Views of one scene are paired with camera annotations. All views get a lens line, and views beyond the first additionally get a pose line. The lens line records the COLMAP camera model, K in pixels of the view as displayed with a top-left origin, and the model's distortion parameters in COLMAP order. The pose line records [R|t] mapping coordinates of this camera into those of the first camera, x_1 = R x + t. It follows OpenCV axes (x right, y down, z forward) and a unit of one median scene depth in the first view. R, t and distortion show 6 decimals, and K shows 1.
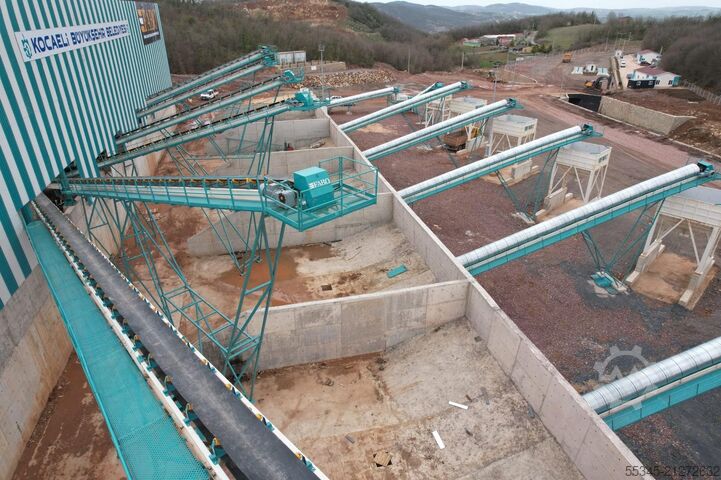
lens RADIAL K [[460.6, 0, 359.7], [0, 460.6, 240.0], [0, 0, 1]] dist [-0.071986, 0.060695]
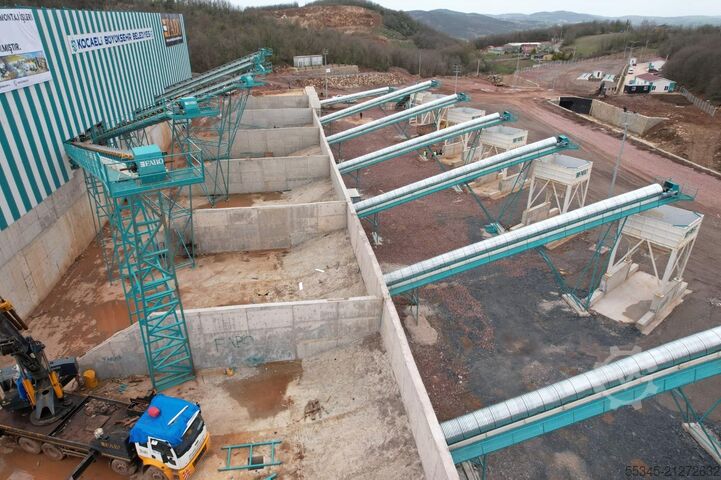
lens RADIAL K [[460.6, 0, 359.4], [0, 460.6, 242.0], [0, 0, 1]] dist [-0.071986, 0.060695]
pose [[0.996335, 0.039120, -0.076073, 0.183867], [-0.039868, 0.999170, -0.008349, 0.106871], [0.075683, 0.011351, 0.997067, -0.222884]]
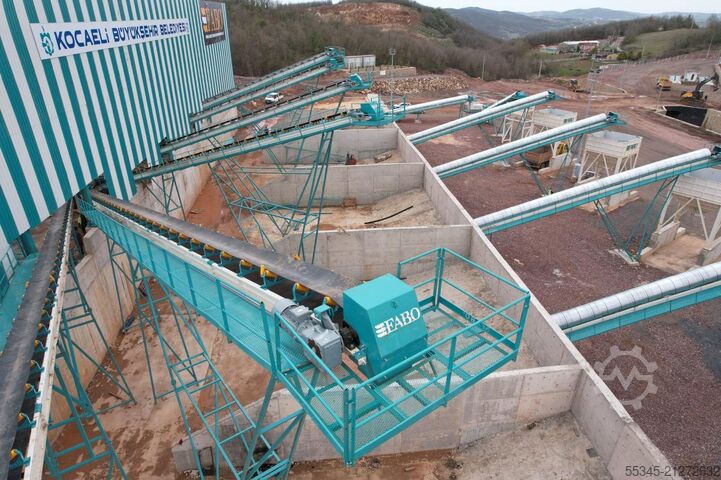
lens RADIAL K [[460.6, 0, 359.3], [0, 460.6, 239.4], [0, 0, 1]] dist [-0.071986, 0.060695]
pose [[0.990012, 0.059628, -0.127750, -0.014674], [-0.061099, 0.998103, -0.007620, -0.040102], [0.127053, 0.015349, 0.991777, 0.110088]]
